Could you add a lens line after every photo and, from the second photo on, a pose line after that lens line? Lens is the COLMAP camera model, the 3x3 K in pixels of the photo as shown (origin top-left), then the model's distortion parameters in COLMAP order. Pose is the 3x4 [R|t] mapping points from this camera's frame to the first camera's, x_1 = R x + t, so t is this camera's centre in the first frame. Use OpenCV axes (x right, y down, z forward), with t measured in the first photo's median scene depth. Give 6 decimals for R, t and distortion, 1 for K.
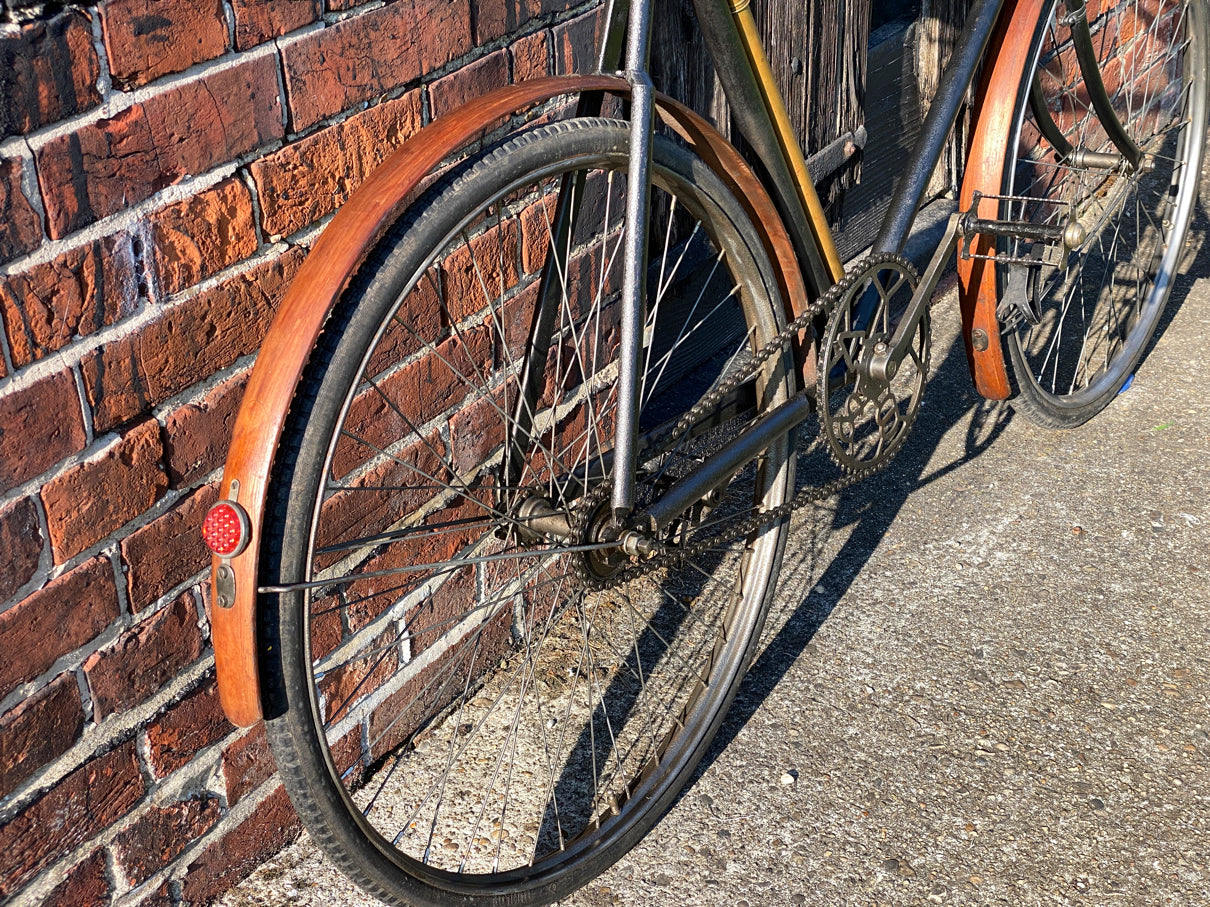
lens RADIAL K [[1805.2, 0, 584.4], [0, 1805.2, 454.8], [0, 0, 1]] dist [0.104051, 0.000000]
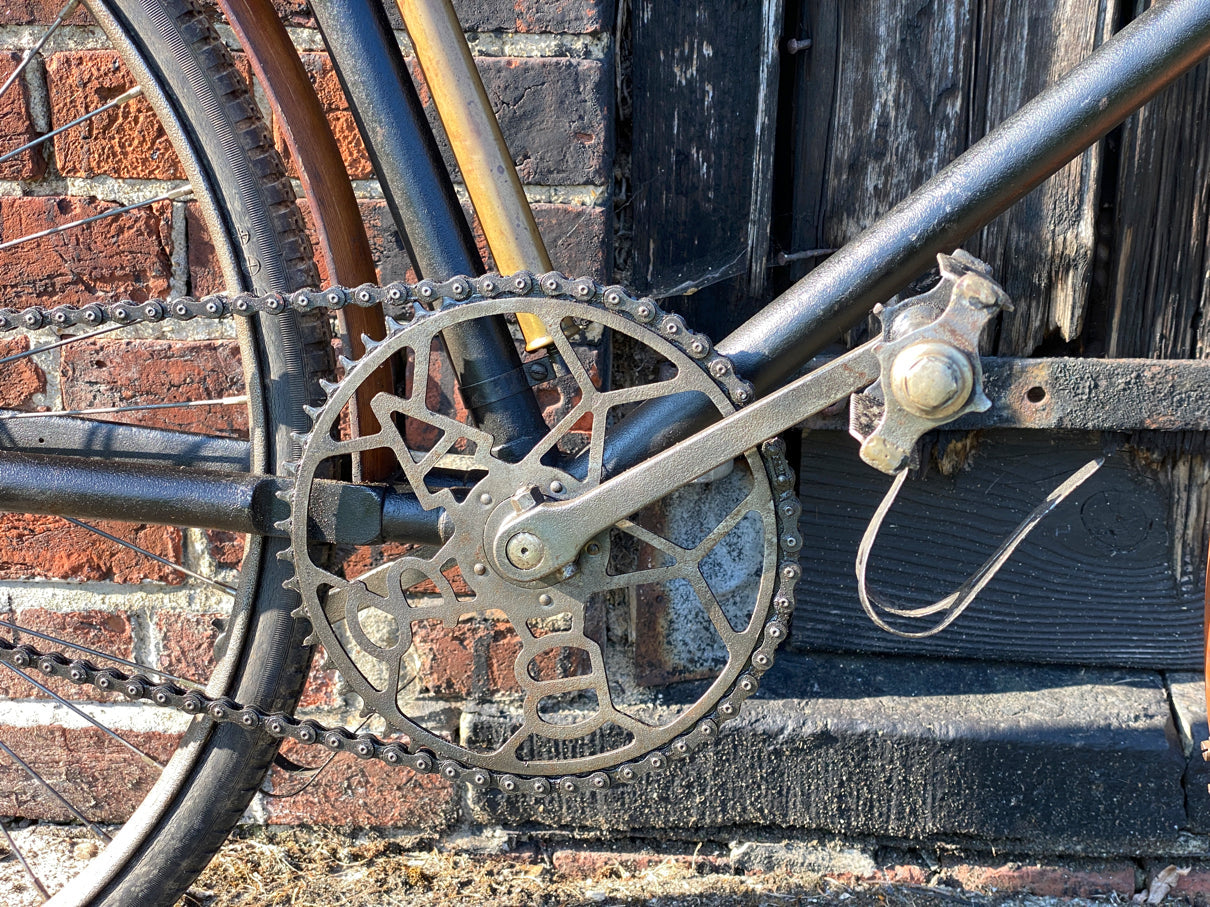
lens RADIAL K [[1805.2, 0, 607.4], [0, 1805.2, 452.6], [0, 0, 1]] dist [0.104051, 0.000000]
pose [[0.492604, 0.308004, -0.813926, 0.565848], [-0.449795, 0.890774, 0.064860, -0.115742], [0.745001, 0.334150, 0.577337, 0.856513]]
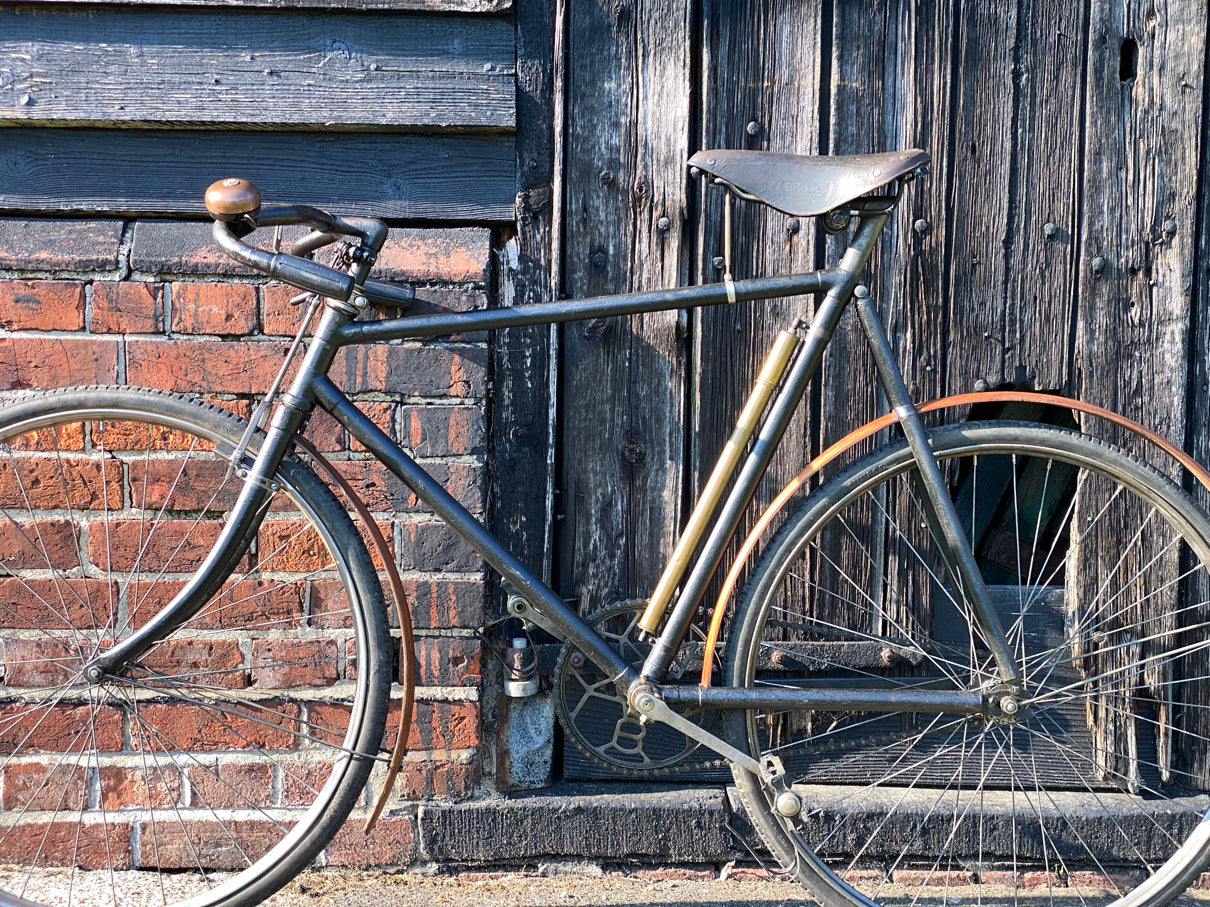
lens RADIAL K [[1805.2, 0, 602.1], [0, 1805.2, 467.0], [0, 0, 1]] dist [0.104051, 0.000000]
pose [[0.602221, 0.109909, -0.790727, 1.307027], [-0.427138, 0.881142, -0.202833, 0.035630], [0.674450, 0.459900, 0.577589, 0.315471]]
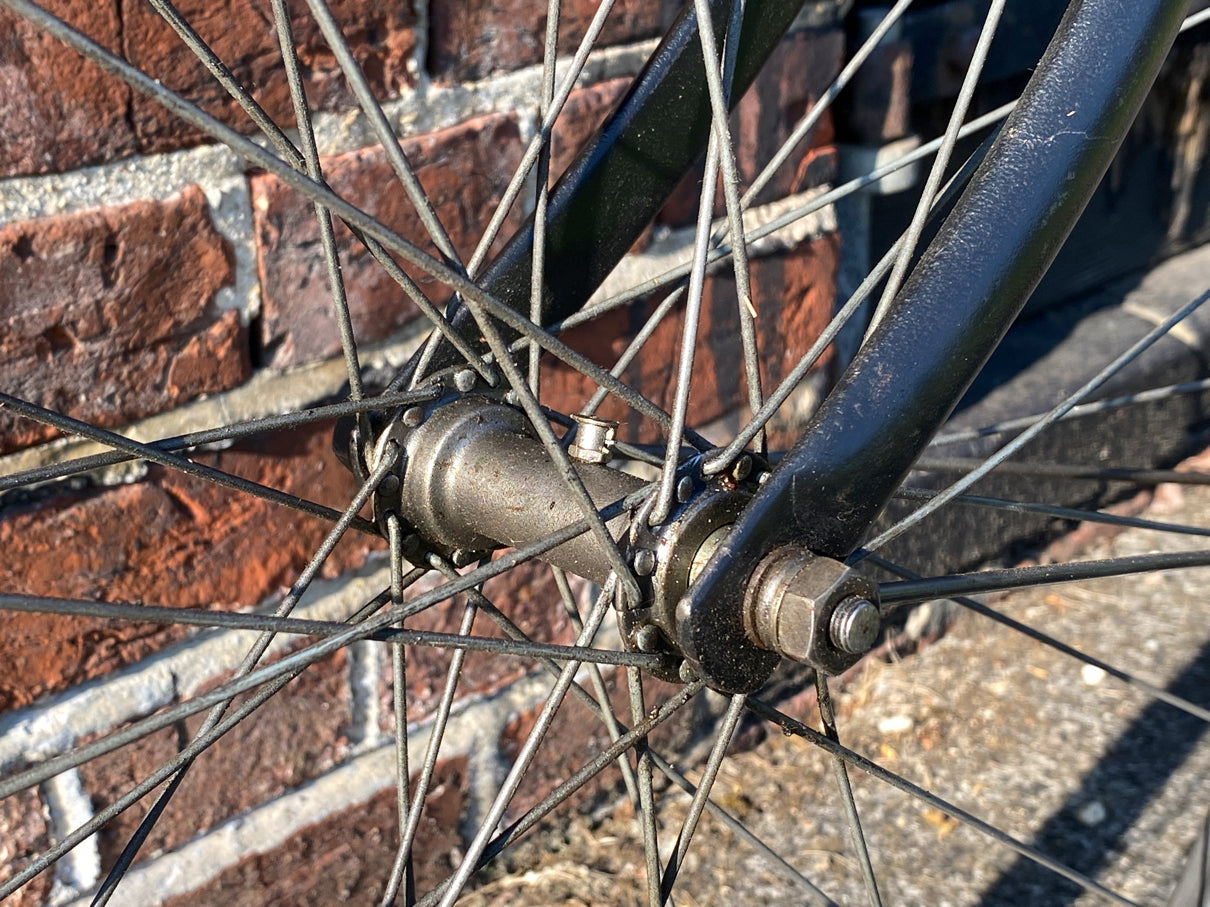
lens RADIAL K [[1805.2, 0, 551.8], [0, 1805.2, 466.3], [0, 0, 1]] dist [0.104051, 0.000000]
pose [[0.978010, 0.101712, -0.182074, 0.049831], [-0.118319, 0.989519, -0.082775, 0.059171], [0.171747, 0.102498, 0.979795, 0.737402]]
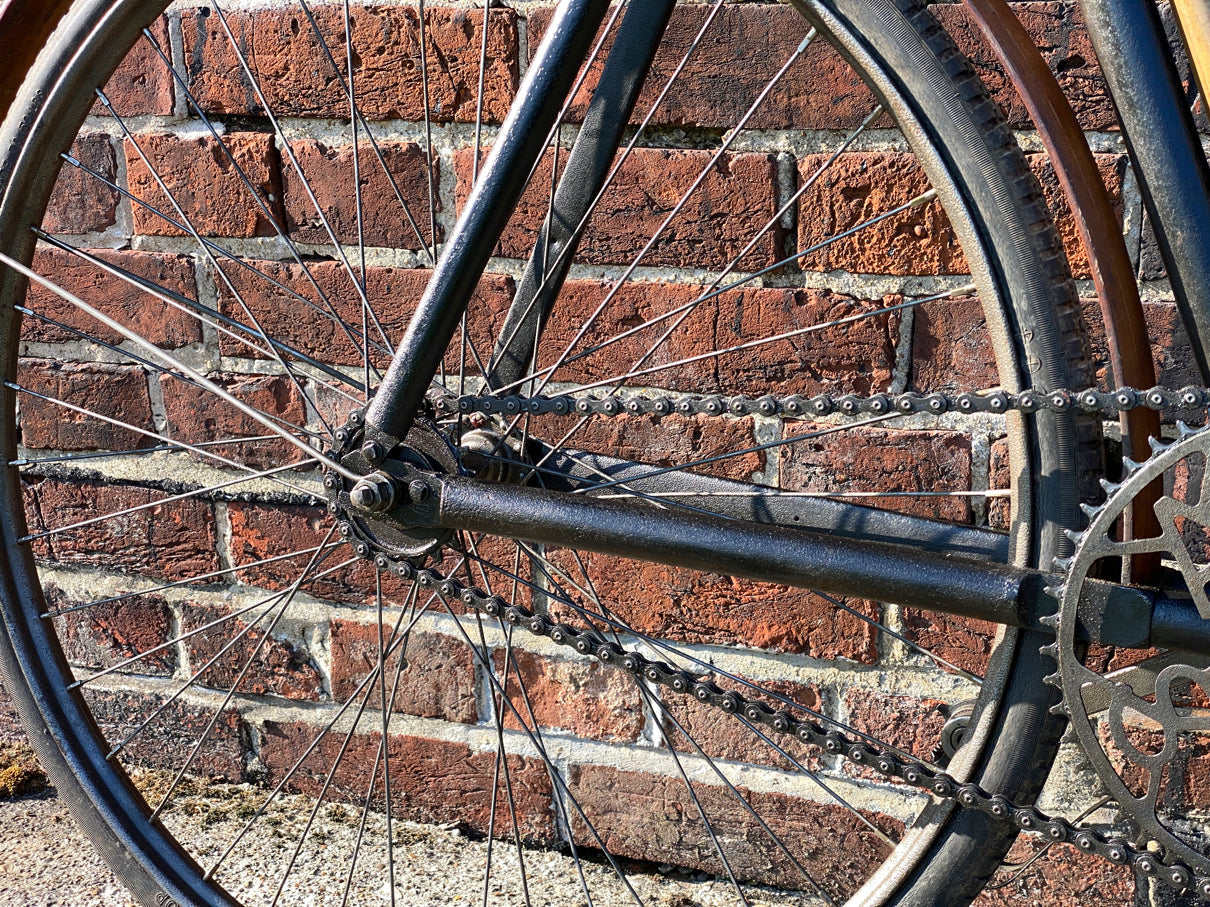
lens RADIAL K [[1805.2, 0, 607.6], [0, 1805.2, 460.5], [0, 0, 1]] dist [0.104051, 0.000000]
pose [[0.215950, 0.294718, -0.930864, 0.553558], [-0.476614, 0.863881, 0.162941, -0.088619], [0.852177, 0.408475, 0.327022, 0.798328]]
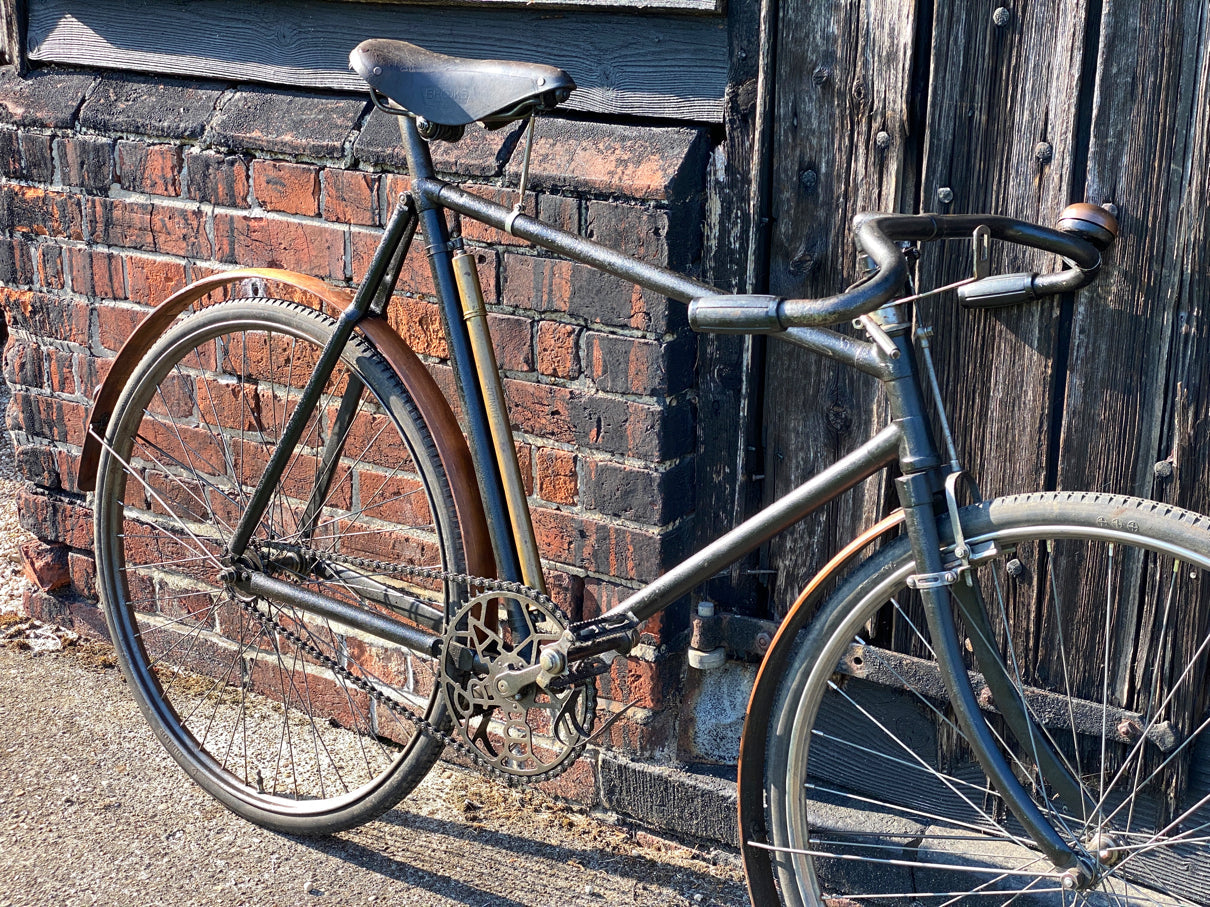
lens RADIAL K [[1805.2, 0, 582.0], [0, 1805.2, 452.1], [0, 0, 1]] dist [0.104051, 0.000000]
pose [[-0.000646, 0.330315, -0.943870, 1.300648], [-0.503912, 0.815165, 0.285619, -0.563684], [0.863755, 0.475812, 0.165923, 0.879932]]
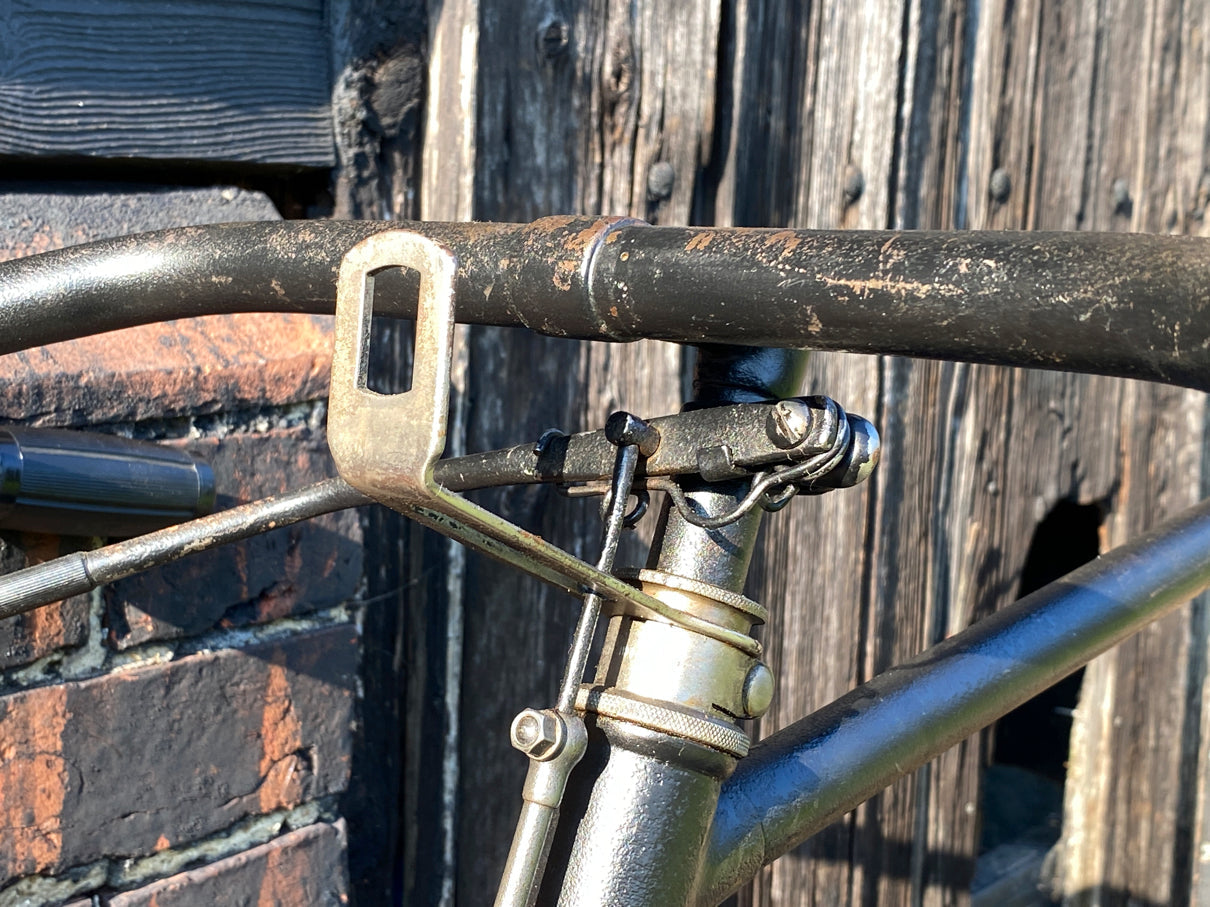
lens RADIAL K [[1805.2, 0, 525.9], [0, 1805.2, 469.9], [0, 0, 1]] dist [0.104051, 0.000000]
pose [[0.992265, 0.077585, -0.096910, 0.101953], [-0.106763, 0.931673, -0.347257, -0.209250], [0.063347, 0.354917, 0.932749, 0.668924]]
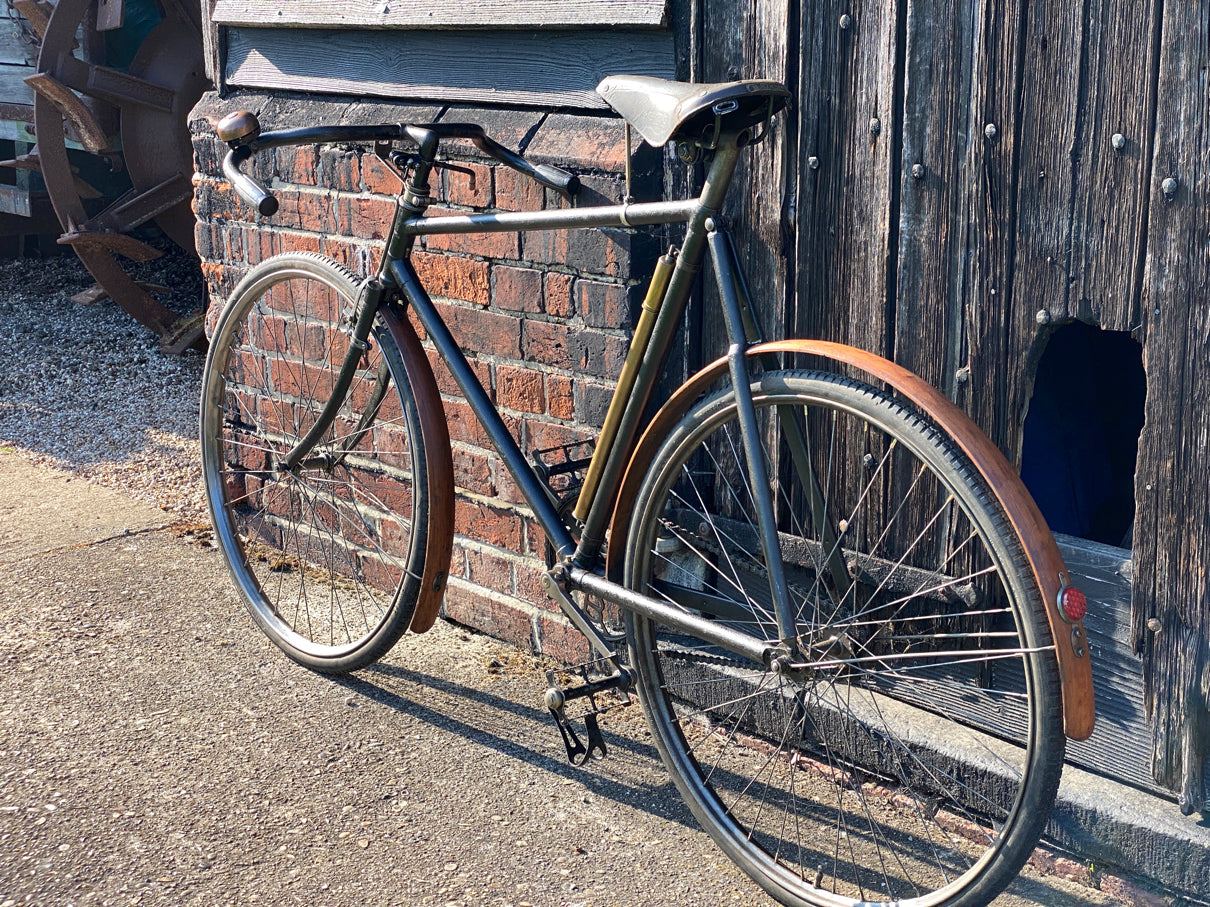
lens RADIAL K [[1805.2, 0, 594.4], [0, 1805.2, 450.5], [0, 0, 1]] dist [0.104051, 0.000000]
pose [[-0.213753, 0.275034, -0.937372, 1.653714], [-0.473721, 0.809994, 0.345684, -0.725030], [0.854341, 0.517944, -0.042849, 1.238971]]
